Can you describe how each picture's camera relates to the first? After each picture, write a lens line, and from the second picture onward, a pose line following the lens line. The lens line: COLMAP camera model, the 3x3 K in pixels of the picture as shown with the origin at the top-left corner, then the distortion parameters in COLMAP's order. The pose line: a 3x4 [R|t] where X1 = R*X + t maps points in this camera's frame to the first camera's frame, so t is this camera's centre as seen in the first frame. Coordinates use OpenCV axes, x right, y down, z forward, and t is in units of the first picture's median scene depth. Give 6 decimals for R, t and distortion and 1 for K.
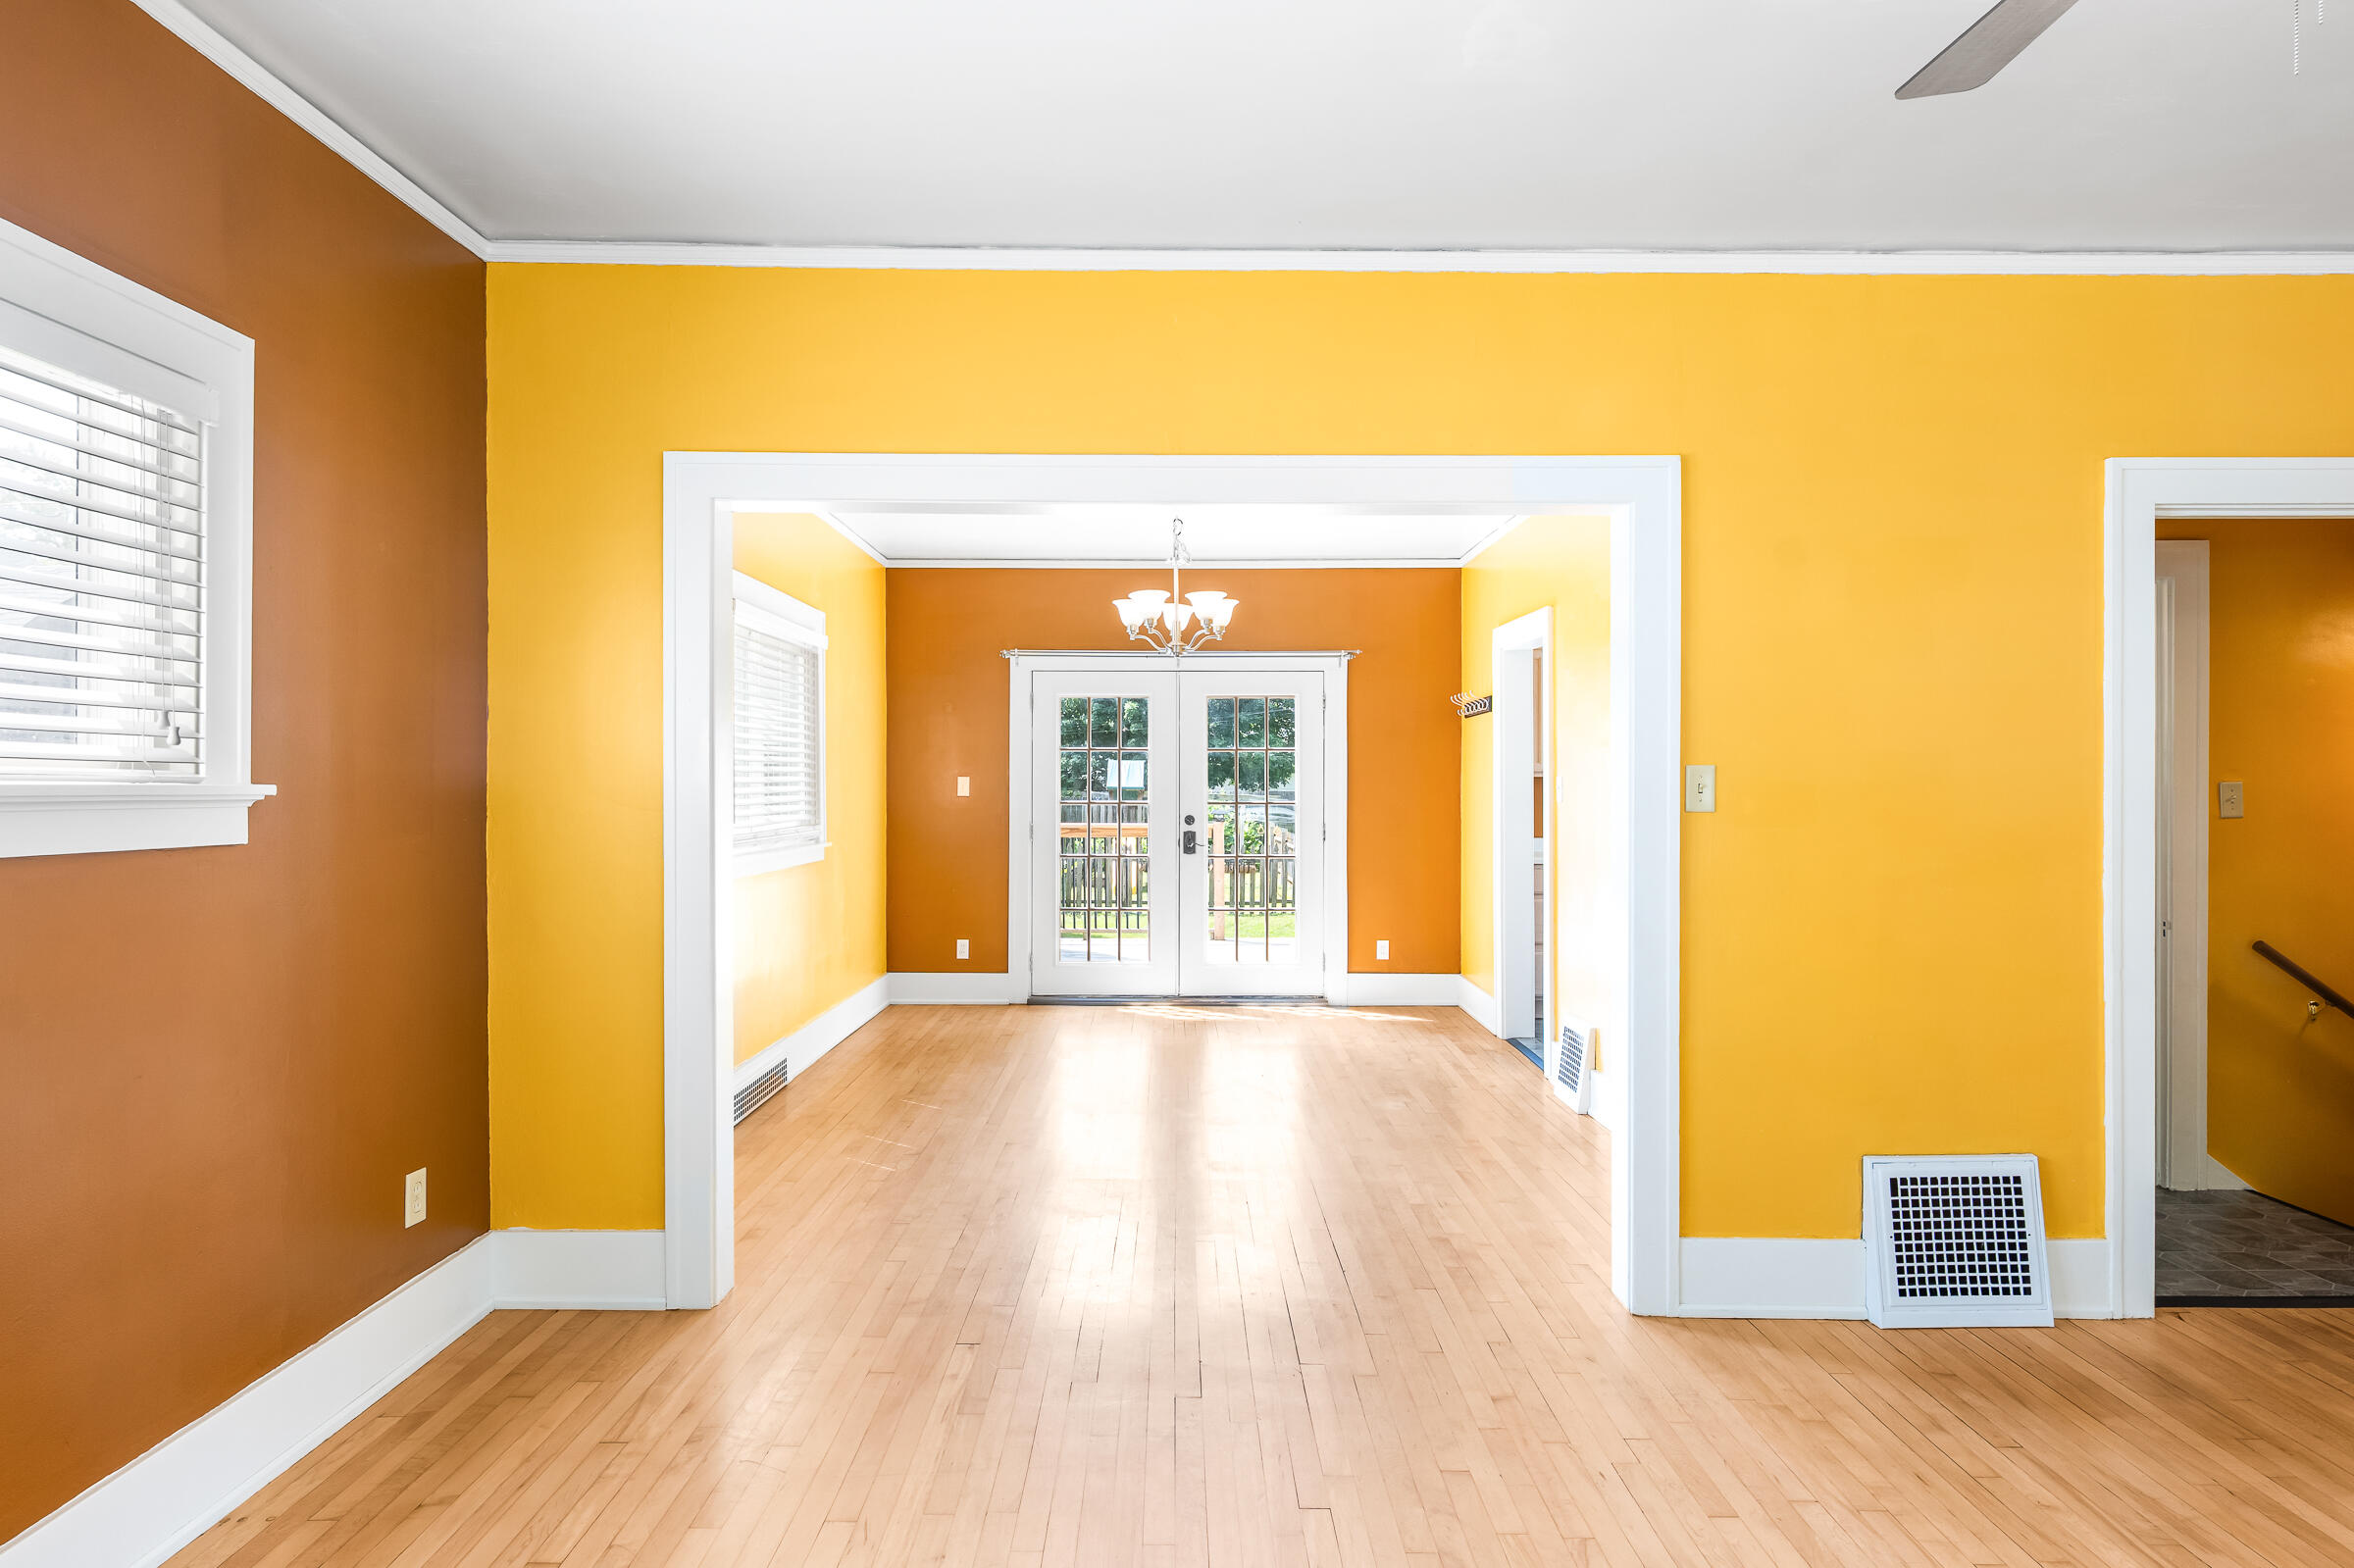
lens RADIAL K [[1380.6, 0, 1169.1], [0, 1380.6, 782.8], [0, 0, 1]] dist [0.005351, 0.001730]
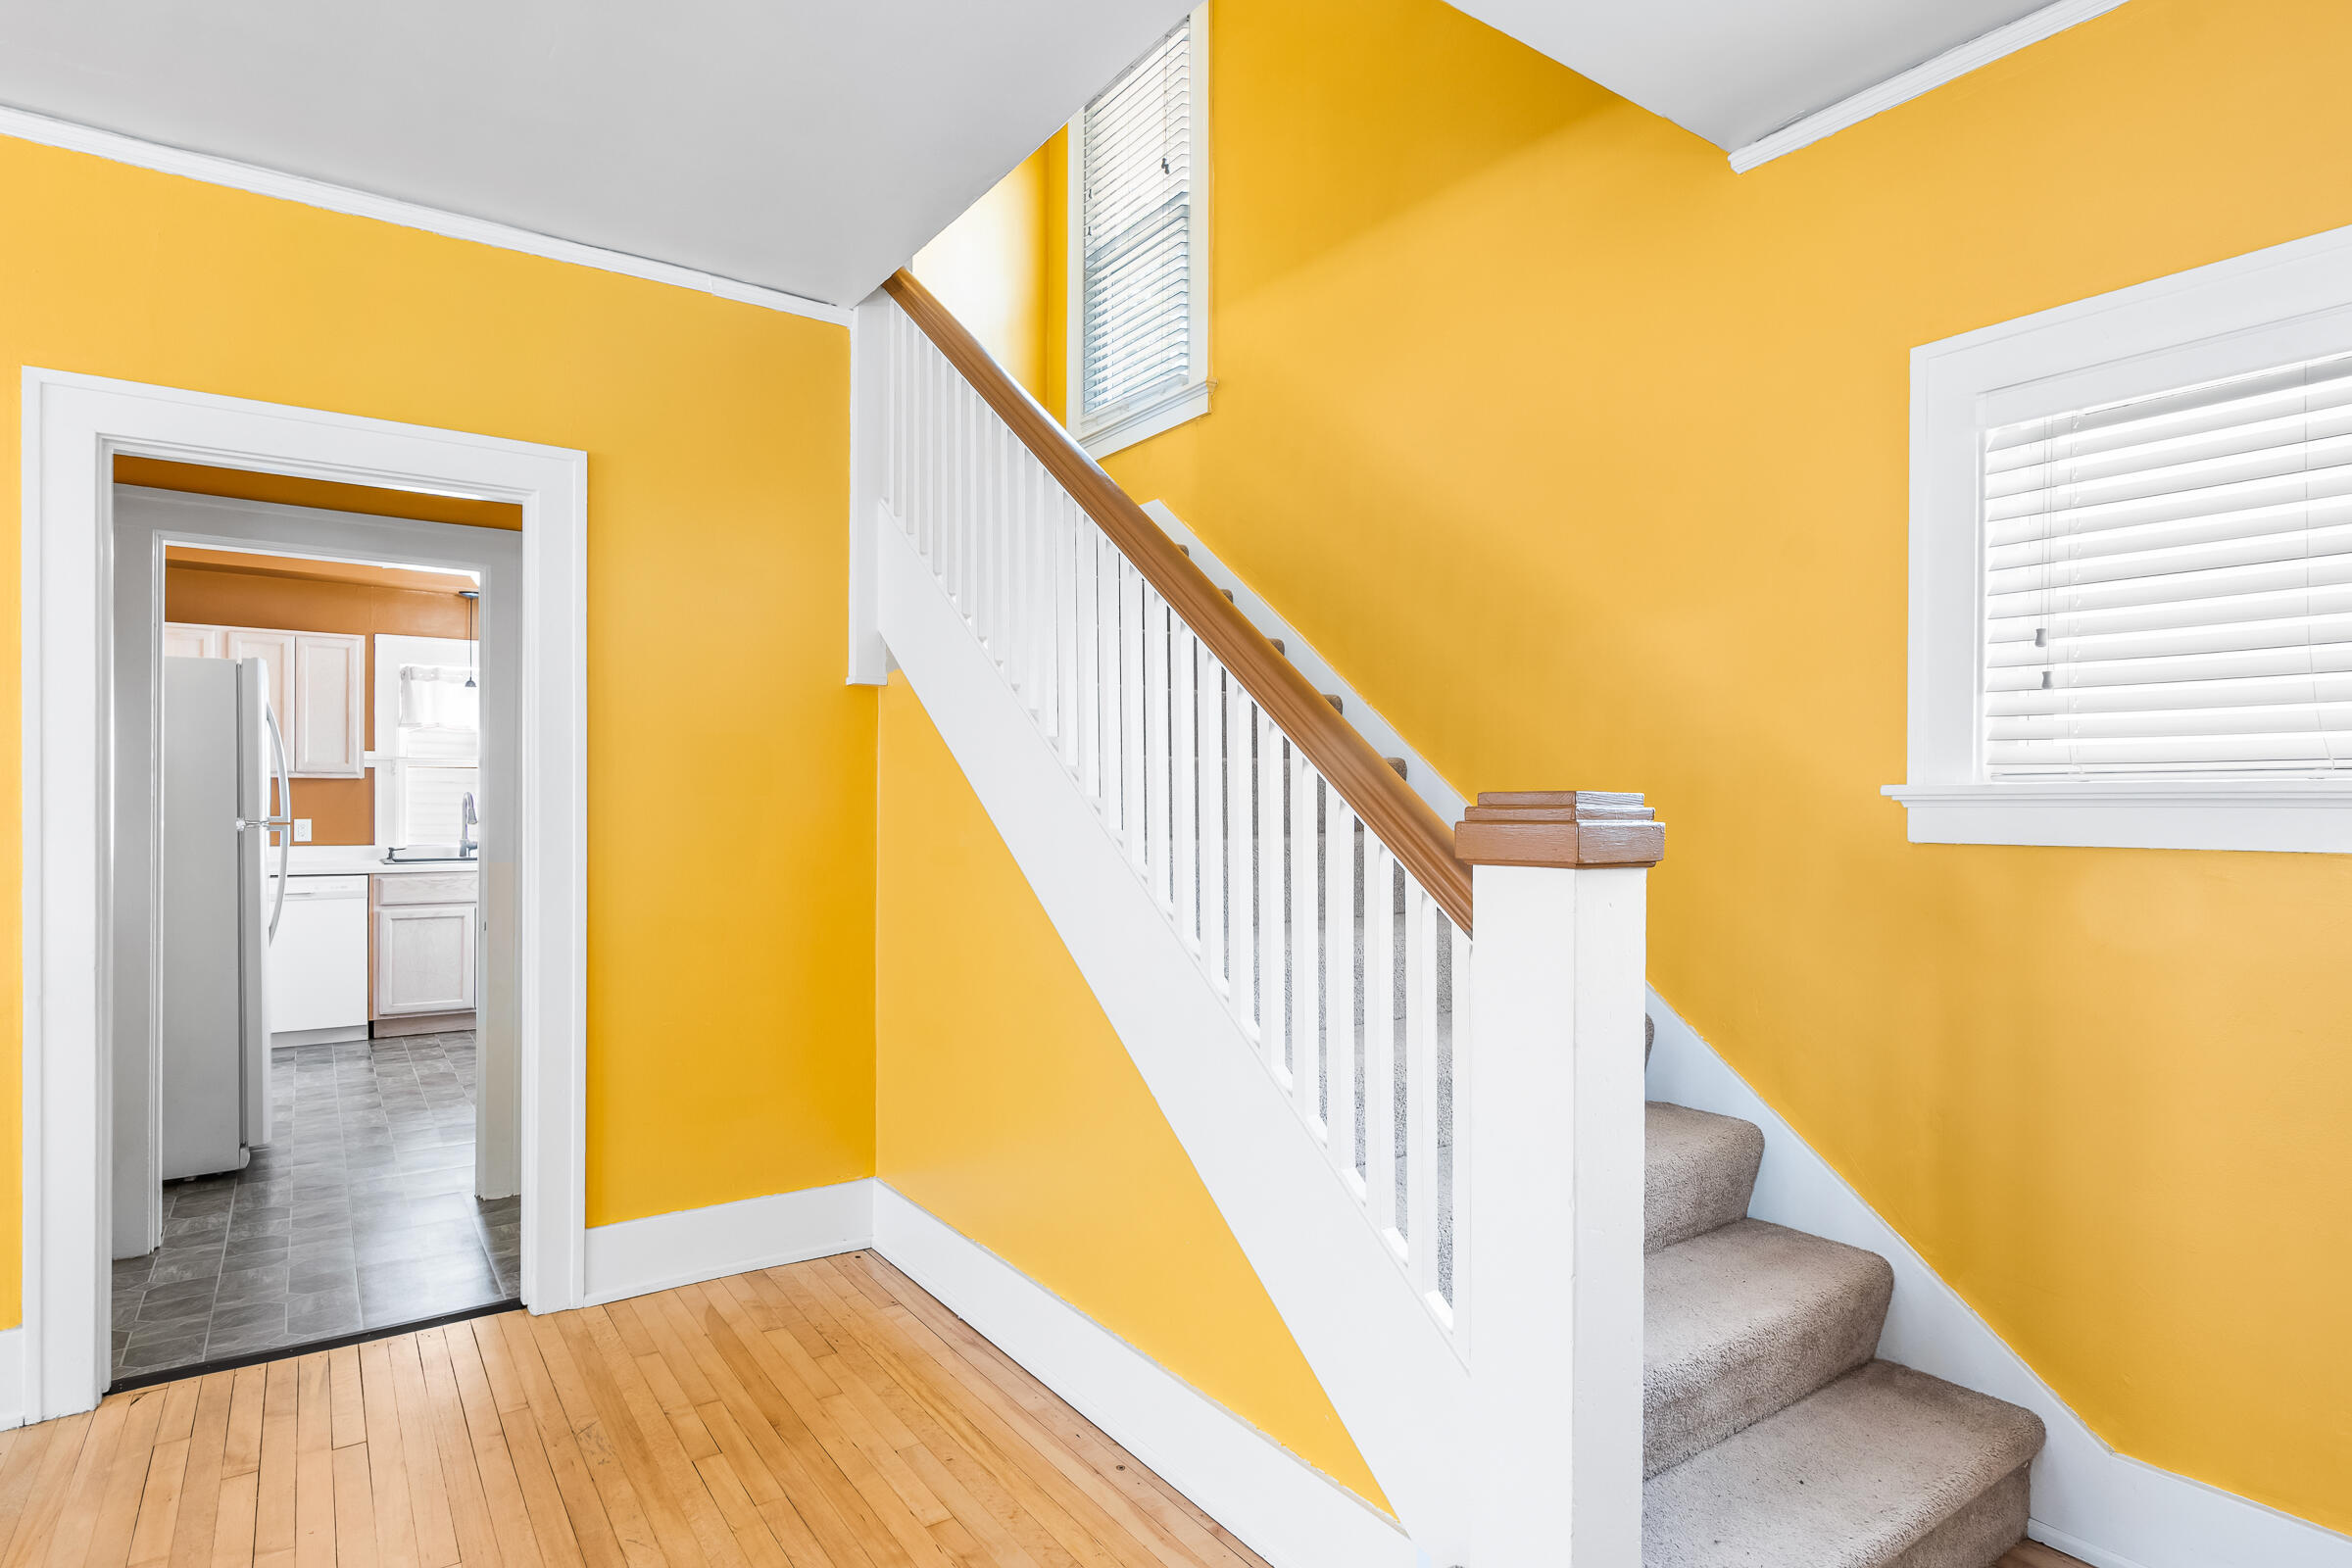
lens RADIAL K [[1267.6, 0, 1181.8], [0, 1267.6, 800.6], [0, 0, 1]] dist [-0.005882, -0.001348]
pose [[0.806196, 0.000821, 0.591648, 0.791552], [-0.009418, 0.999890, 0.011446, 0.004355], [-0.591574, -0.014800, 0.806115, 0.006962]]
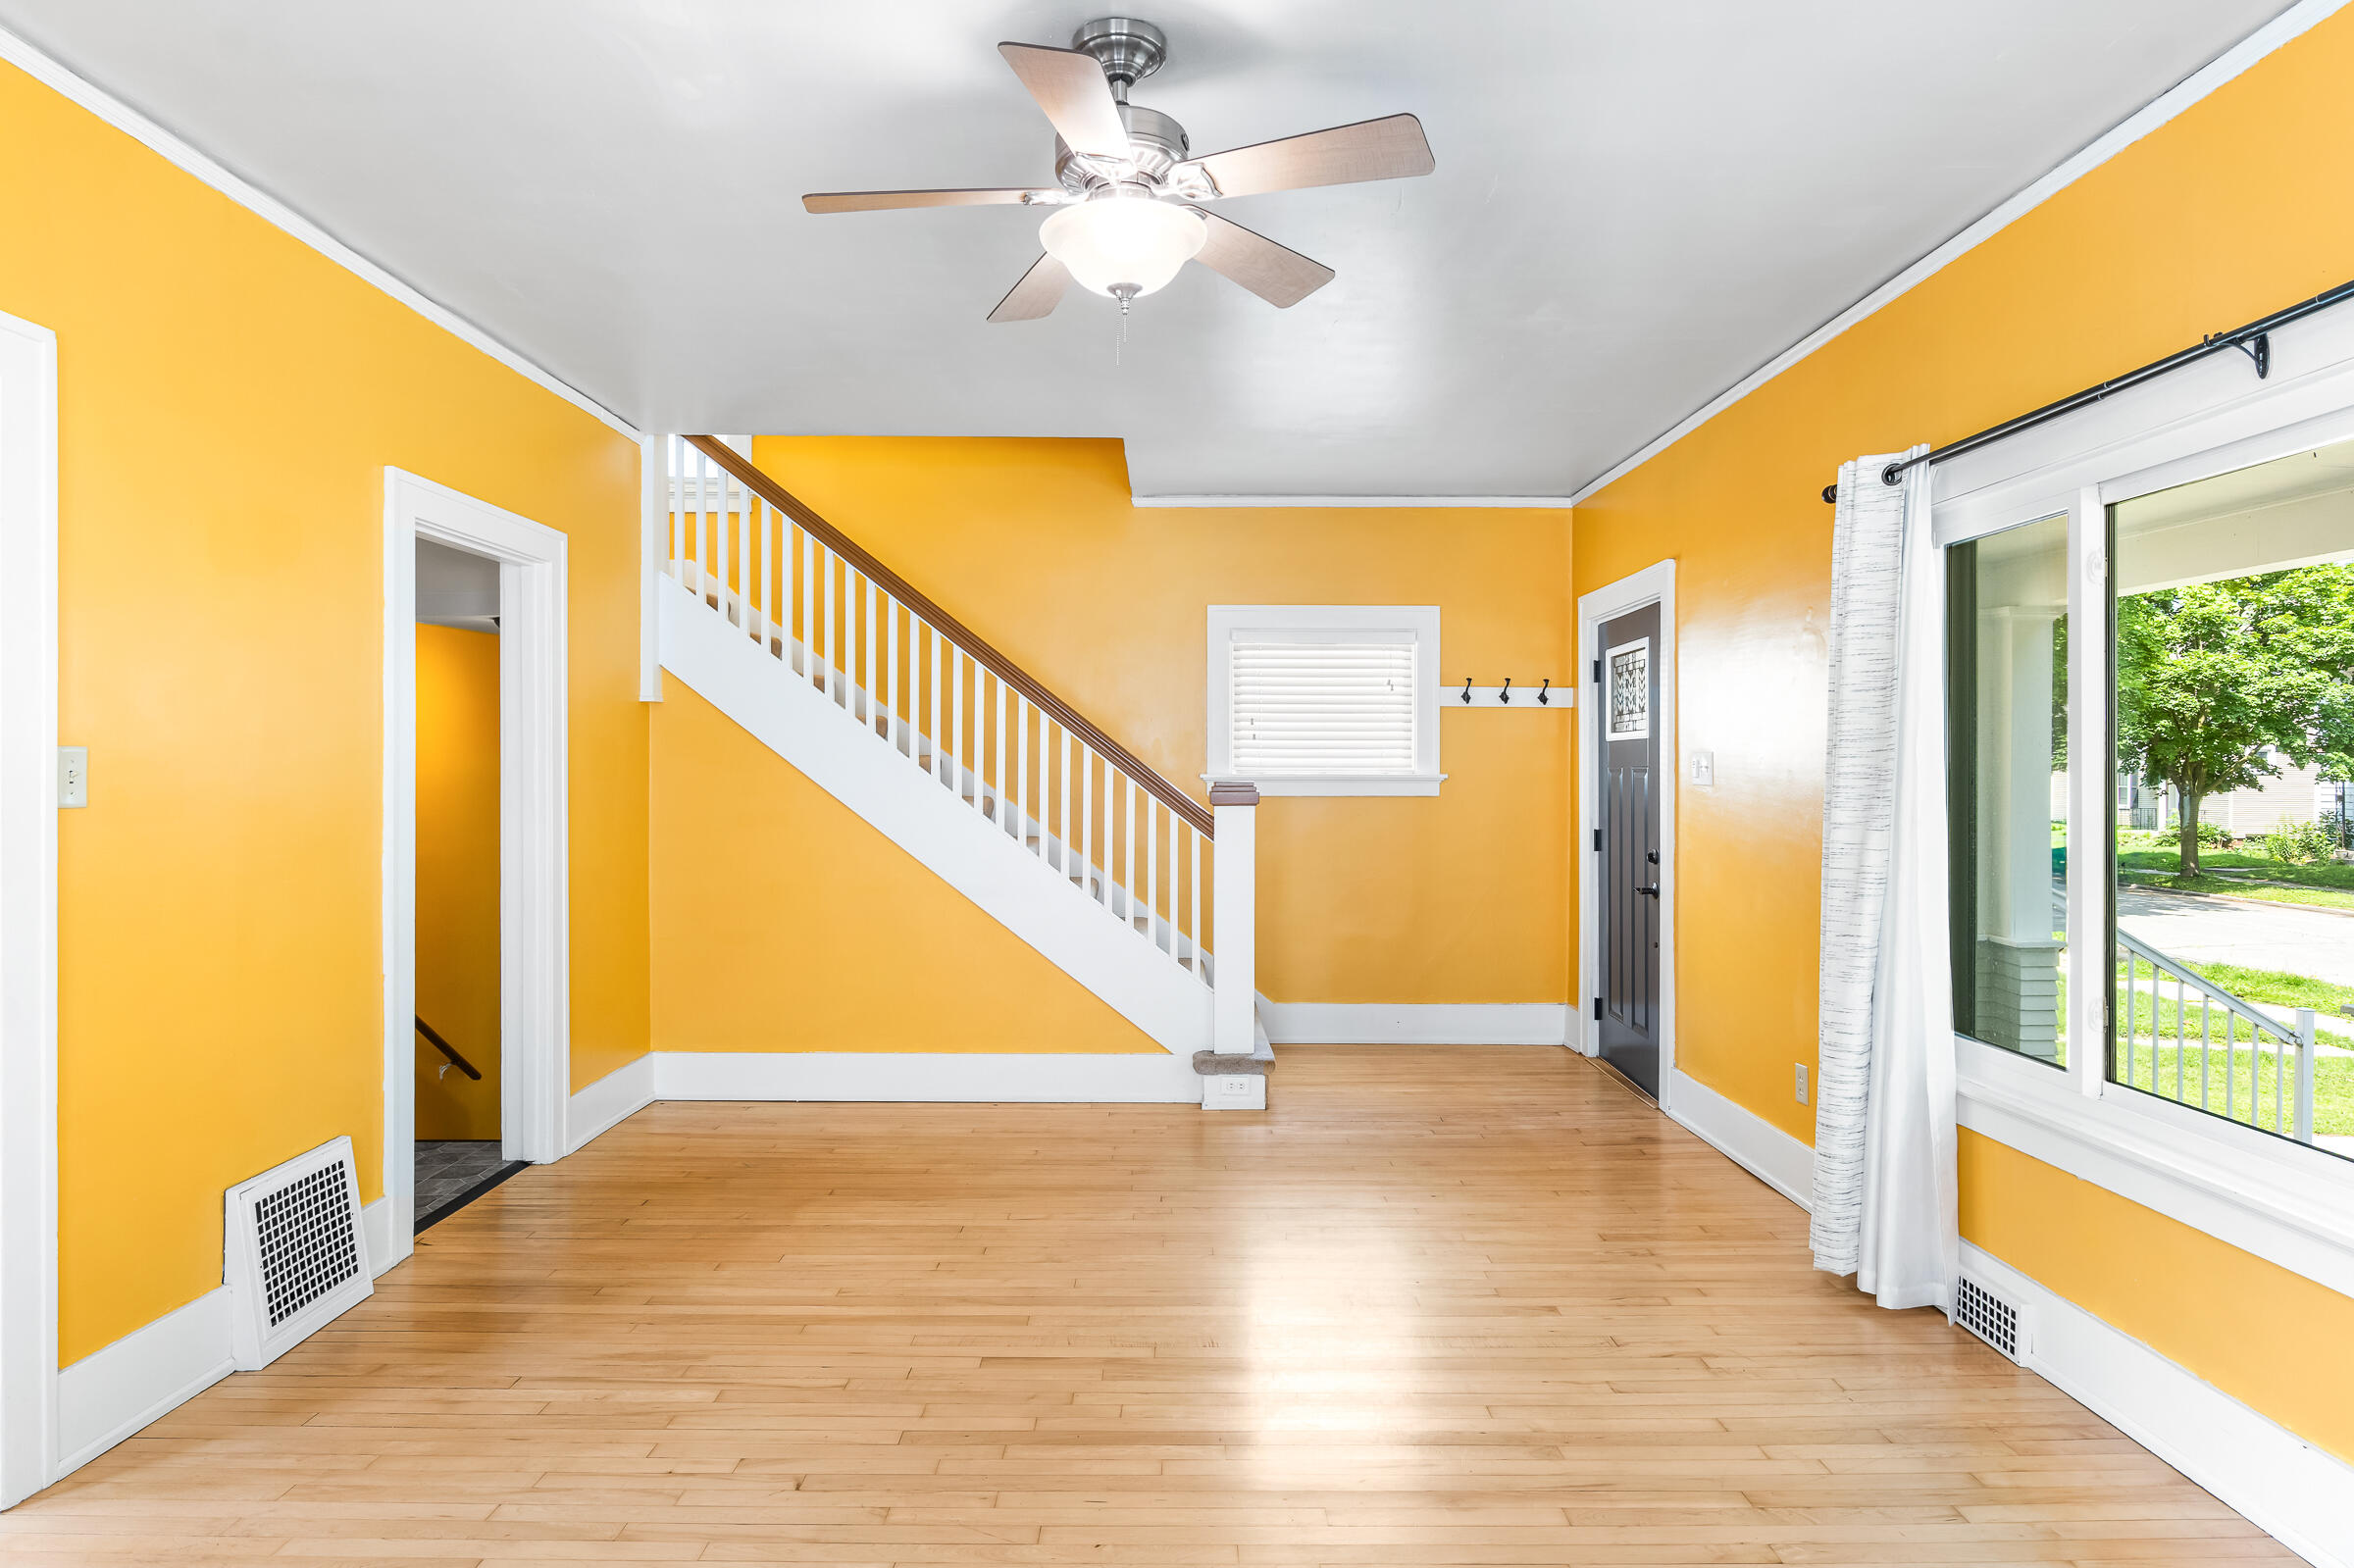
lens RADIAL K [[1380.6, 0, 1166.4], [0, 1380.6, 774.1], [0, 0, 1]] dist [0.005351, 0.001730]
pose [[-0.020331, -0.005258, 0.999779, -0.405105], [-0.012574, 0.999908, 0.005003, -0.009787], [-0.999714, -0.012470, -0.020395, 0.423208]]
